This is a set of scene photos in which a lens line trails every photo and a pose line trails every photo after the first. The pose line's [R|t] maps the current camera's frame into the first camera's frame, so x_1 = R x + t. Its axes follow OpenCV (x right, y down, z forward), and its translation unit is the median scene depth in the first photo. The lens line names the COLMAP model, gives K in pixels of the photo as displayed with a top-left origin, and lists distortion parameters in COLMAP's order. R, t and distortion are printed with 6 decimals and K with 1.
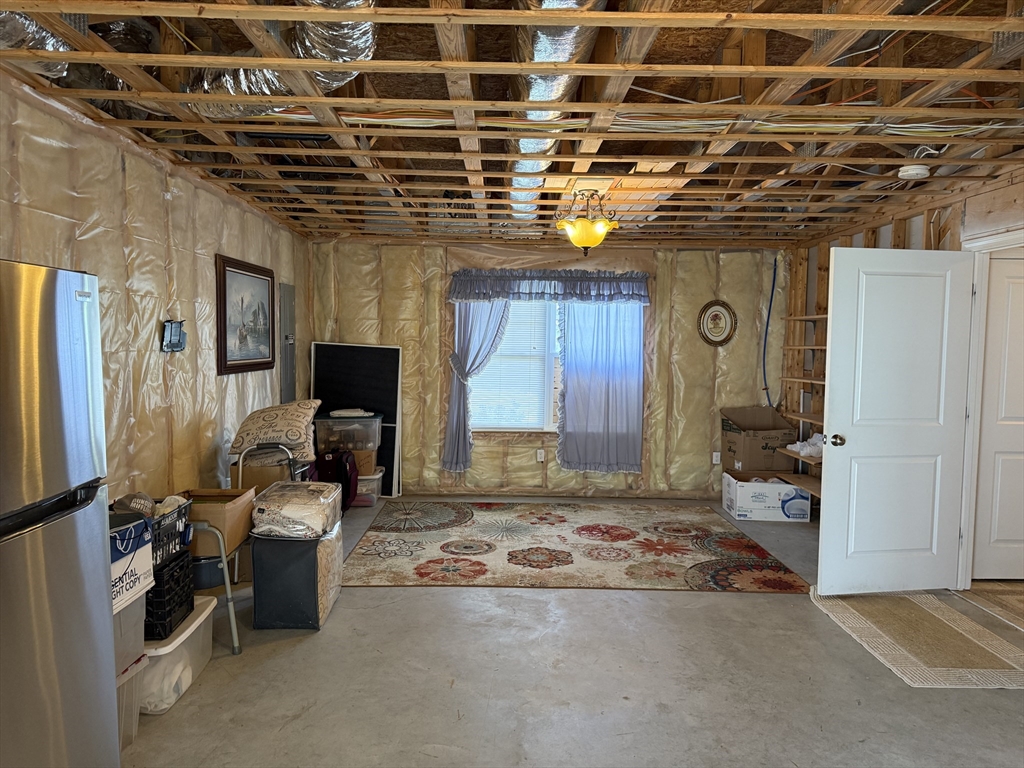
lens RADIAL K [[721.8, 0, 511.7], [0, 721.8, 386.2], [0, 0, 1]] dist [0.059935, -0.065120]
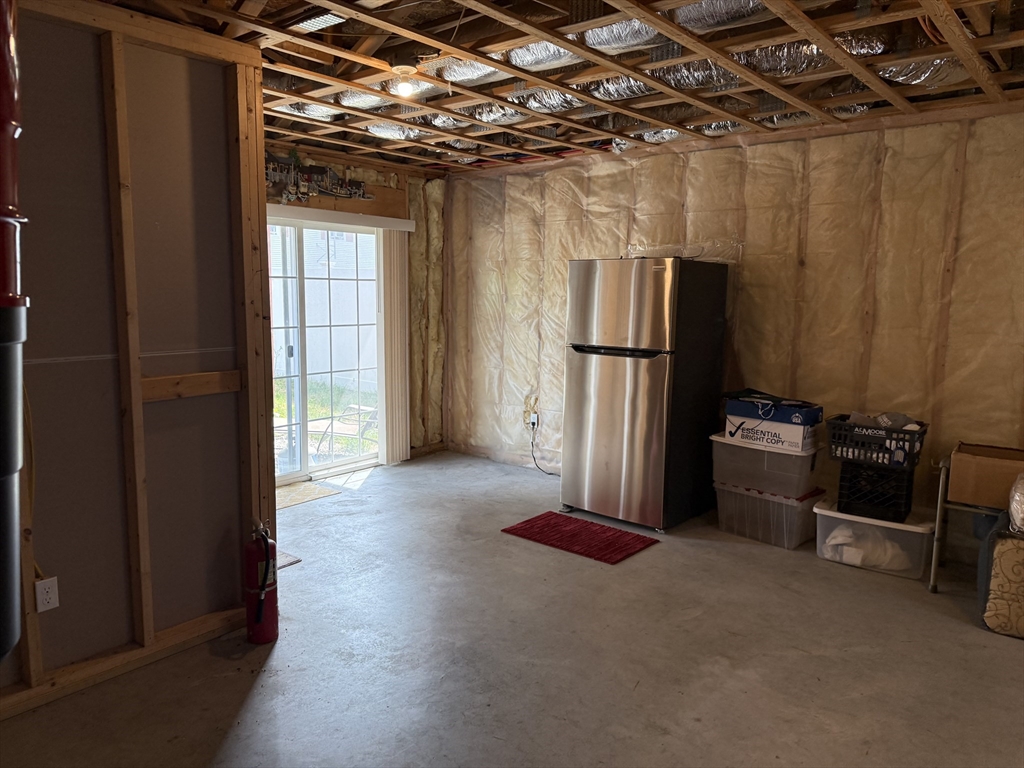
lens RADIAL K [[721.8, 0, 508.5], [0, 721.8, 377.7], [0, 0, 1]] dist [0.059935, -0.065120]
pose [[-0.644054, 0.081909, -0.760583, 0.590906], [-0.072104, 0.983325, 0.166953, -0.049844], [0.761575, 0.162368, -0.627408, 0.857484]]
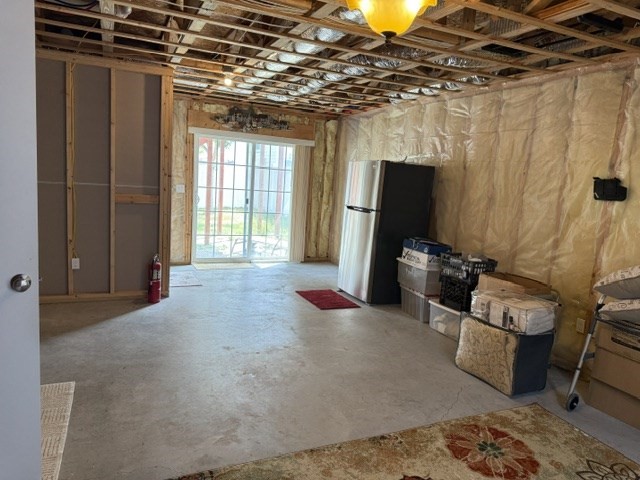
lens RADIAL K [[454.6, 0, 320.4], [0, 454.6, 242.8], [0, 0, 1]] dist [0.055374, 0.001710]
pose [[-0.912658, -0.008966, -0.408626, 0.332401], [-0.101608, 0.973351, 0.205582, -0.080104], [0.395893, 0.229146, -0.889247, 1.377154]]
